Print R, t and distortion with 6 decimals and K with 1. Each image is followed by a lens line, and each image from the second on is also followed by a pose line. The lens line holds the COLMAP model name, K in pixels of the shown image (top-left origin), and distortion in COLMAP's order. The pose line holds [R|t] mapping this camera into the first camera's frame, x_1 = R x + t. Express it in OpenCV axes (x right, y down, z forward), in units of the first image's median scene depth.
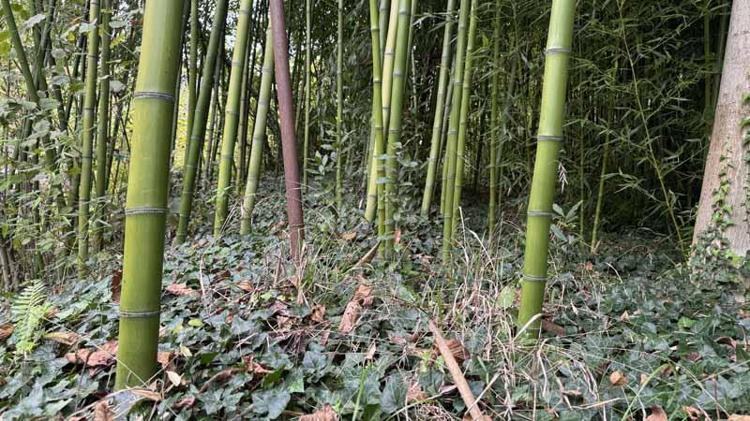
lens RADIAL K [[529.6, 0, 375.0], [0, 529.6, 211.5], [0, 0, 1]] dist [0.000790, 0.000046]
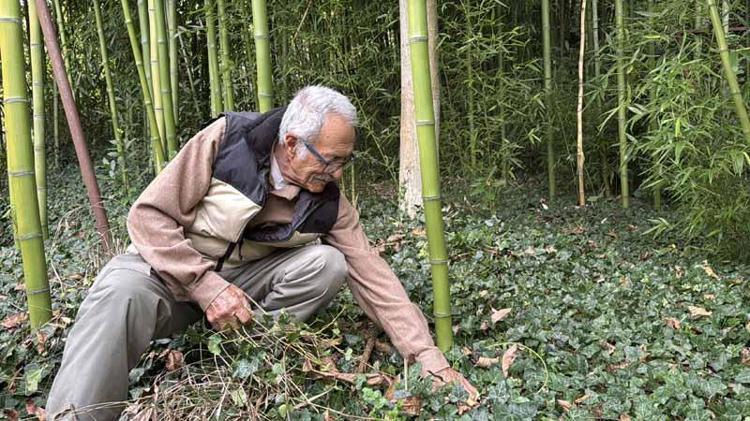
lens RADIAL K [[703.4, 0, 375.4], [0, 703.4, 210.4], [0, 0, 1]] dist [0.019479, 0.000000]
pose [[0.941709, -0.178734, 0.285025, -0.009778], [0.163112, 0.983532, 0.077843, -0.025978], [-0.294244, -0.026814, 0.955354, -0.684038]]
